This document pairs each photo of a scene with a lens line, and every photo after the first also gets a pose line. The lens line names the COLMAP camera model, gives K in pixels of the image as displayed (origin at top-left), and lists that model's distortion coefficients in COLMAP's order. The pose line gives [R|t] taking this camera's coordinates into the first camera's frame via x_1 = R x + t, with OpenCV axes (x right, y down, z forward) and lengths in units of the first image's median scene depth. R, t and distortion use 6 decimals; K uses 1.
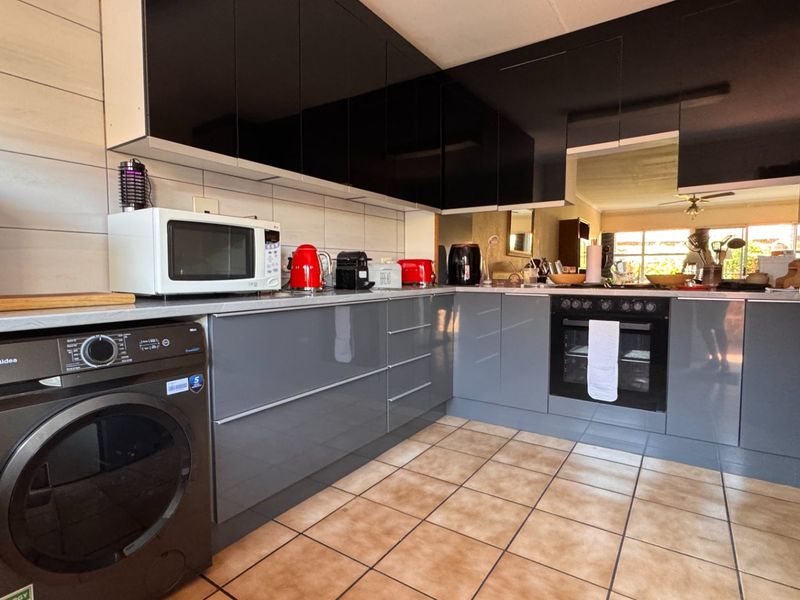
lens RADIAL K [[428.7, 0, 396.5], [0, 428.7, 299.6], [0, 0, 1]] dist [0.000893, -0.000469]
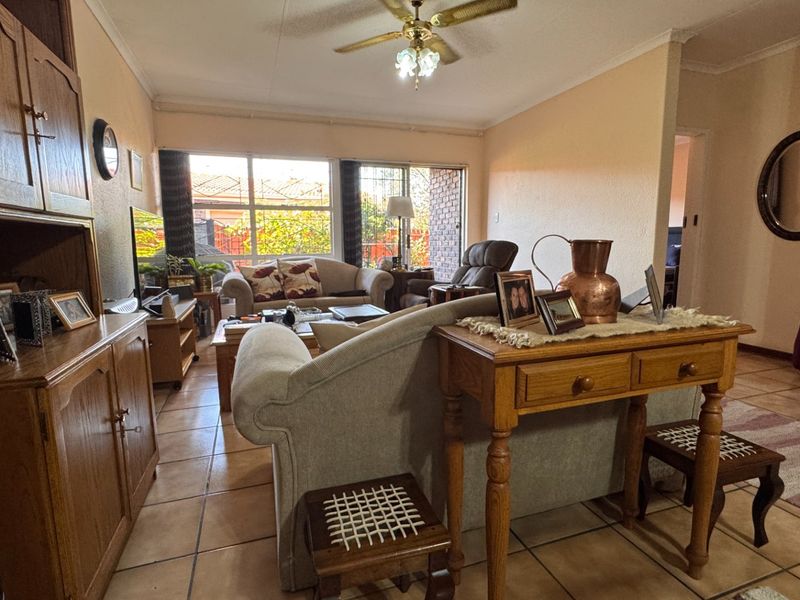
lens RADIAL K [[428.7, 0, 396.5], [0, 428.7, 299.6], [0, 0, 1]] dist [0.000893, -0.000469]
pose [[0.598917, -0.111281, 0.793042, 1.215646], [0.059563, 0.993745, 0.094462, -0.163855], [-0.798593, -0.009339, 0.601799, 2.528254]]
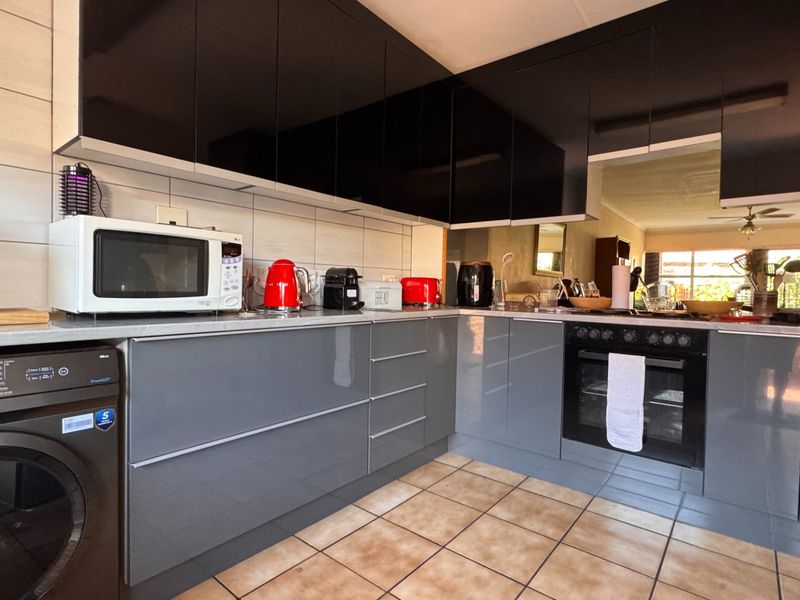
lens RADIAL K [[428.7, 0, 396.5], [0, 428.7, 299.6], [0, 0, 1]] dist [0.000893, -0.000469]
pose [[0.995725, 0.024072, -0.089179, 0.106657], [-0.027430, 0.998953, -0.036616, -0.016143], [0.088204, 0.038906, 0.995342, 0.115963]]
